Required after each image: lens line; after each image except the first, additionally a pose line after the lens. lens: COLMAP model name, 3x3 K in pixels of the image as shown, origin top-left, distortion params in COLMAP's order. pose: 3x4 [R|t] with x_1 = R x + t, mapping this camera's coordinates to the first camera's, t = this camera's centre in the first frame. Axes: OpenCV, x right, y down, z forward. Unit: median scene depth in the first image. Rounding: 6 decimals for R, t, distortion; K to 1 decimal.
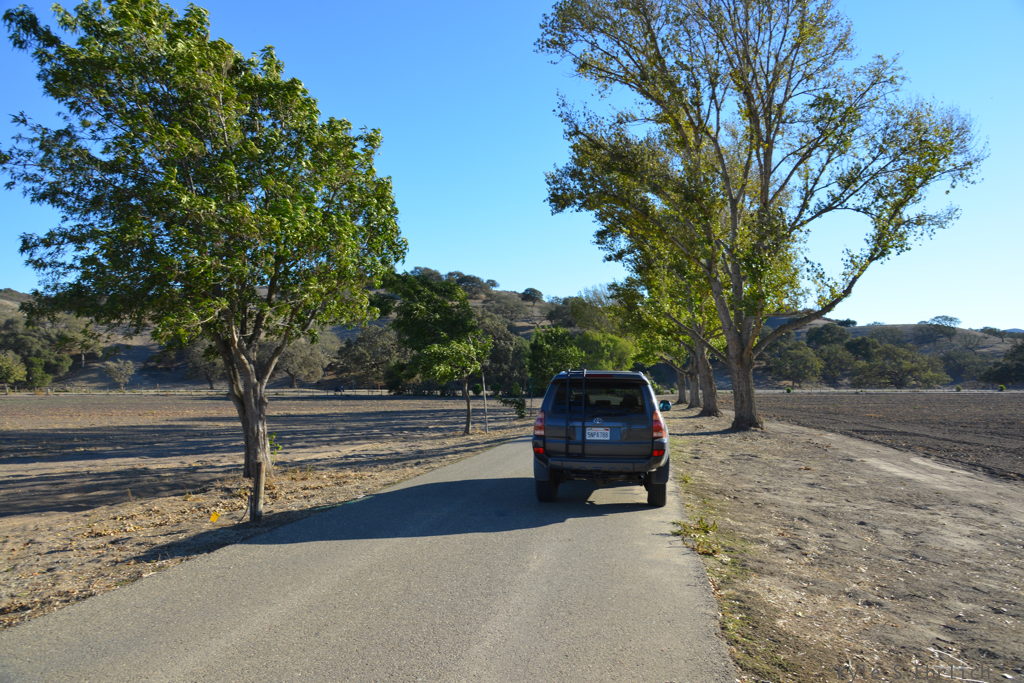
lens RADIAL K [[742.3, 0, 513.3], [0, 742.3, 343.0], [0, 0, 1]] dist [-0.091641, 0.075186]
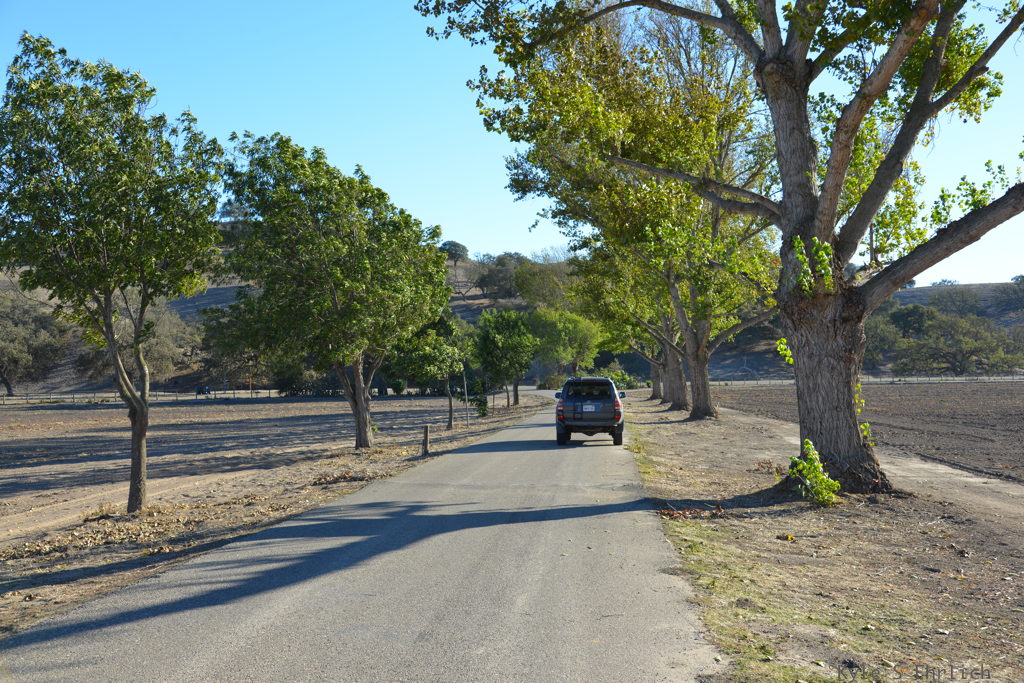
lens RADIAL K [[1085.1, 0, 513.4], [0, 1085.1, 345.1], [0, 0, 1]] dist [0.085972, 0.064393]
pose [[0.996301, -0.017157, 0.084196, -0.109471], [0.014946, 0.999529, 0.026816, -0.043735], [-0.084617, -0.025458, 0.996088, -0.629386]]
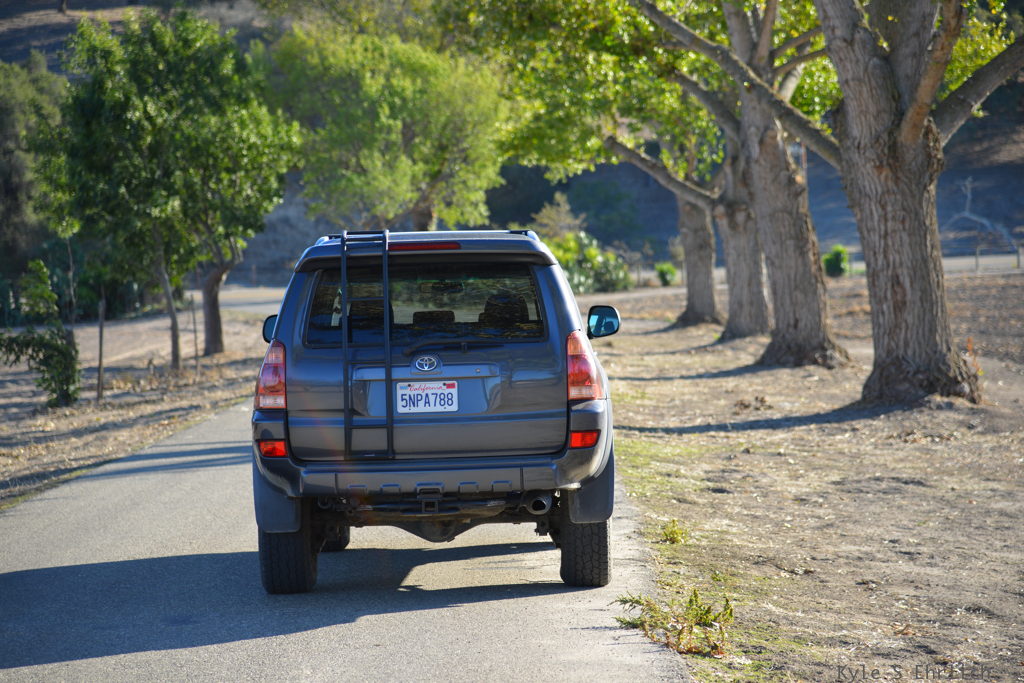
lens RADIAL K [[3301.5, 0, 514.0], [0, 3301.5, 347.1], [0, 0, 1]] dist [1.242196, 0.113994]
pose [[0.985779, -0.041898, 0.162740, -0.037473], [0.028437, 0.996045, 0.084180, -0.014726], [-0.165623, -0.078355, 0.983071, -0.217487]]
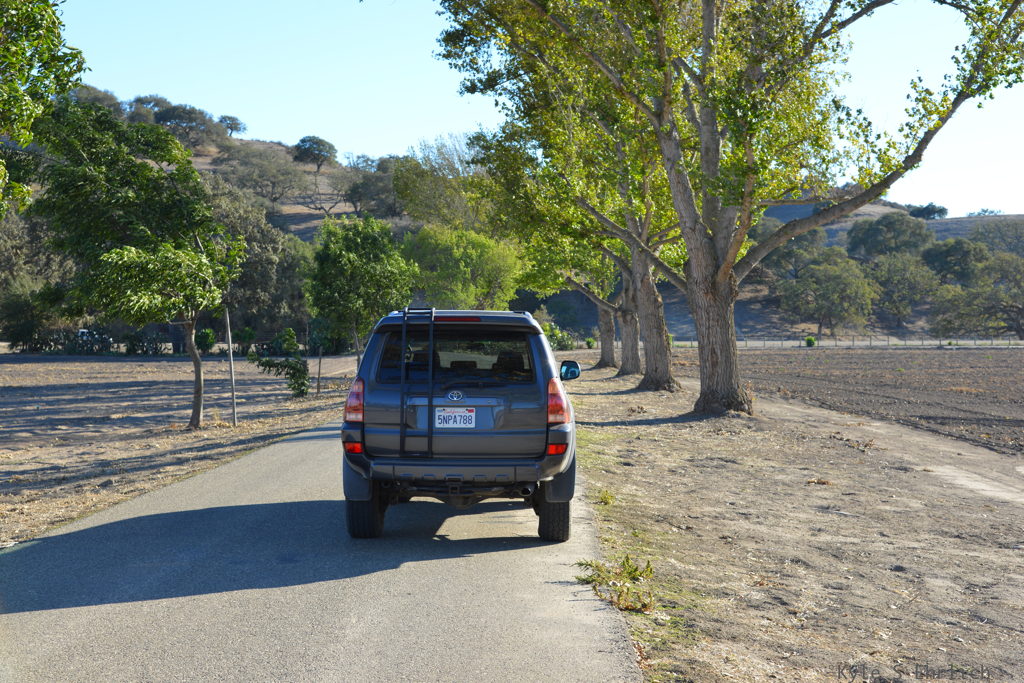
lens RADIAL K [[1464.2, 0, 512.0], [0, 1464.2, 341.5], [0, 0, 1]] dist [0.244928, 0.207247]
pose [[0.987519, -0.002534, 0.157479, -0.007566], [-0.007457, 0.997997, 0.062822, -0.003586], [-0.157322, -0.063212, 0.985522, -0.046798]]
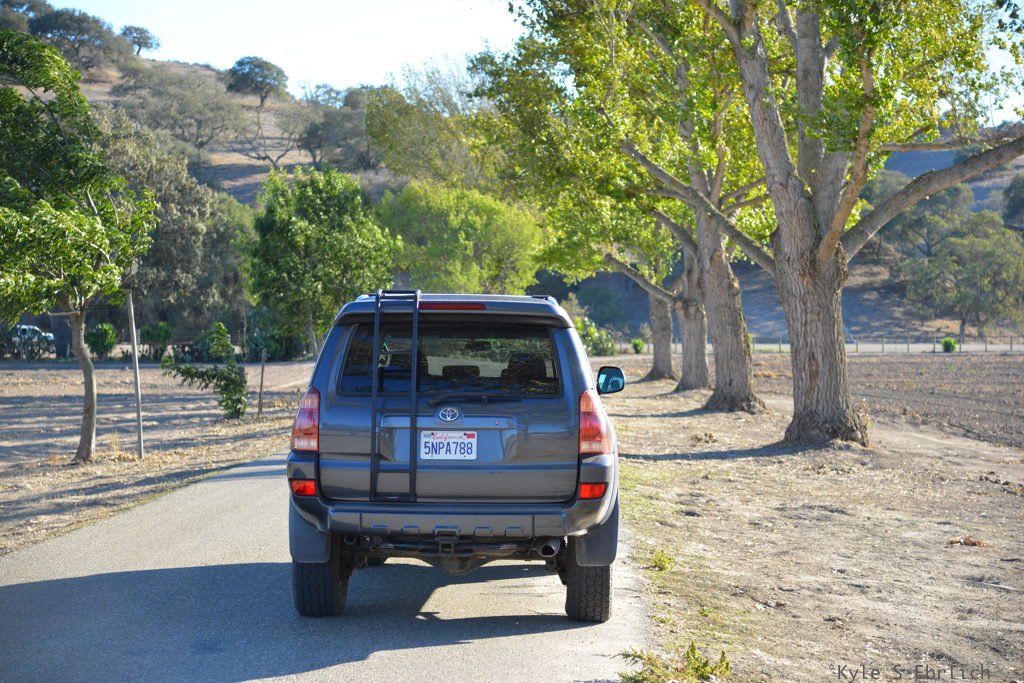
lens RADIAL K [[2020.2, 0, 513.0], [0, 2020.2, 346.8], [0, 0, 1]] dist [0.537965, 0.173680]
pose [[0.988805, 0.000933, 0.149214, -0.006086], [-0.010664, 0.997866, 0.064423, -0.002033], [-0.148835, -0.065293, 0.986704, -0.038433]]
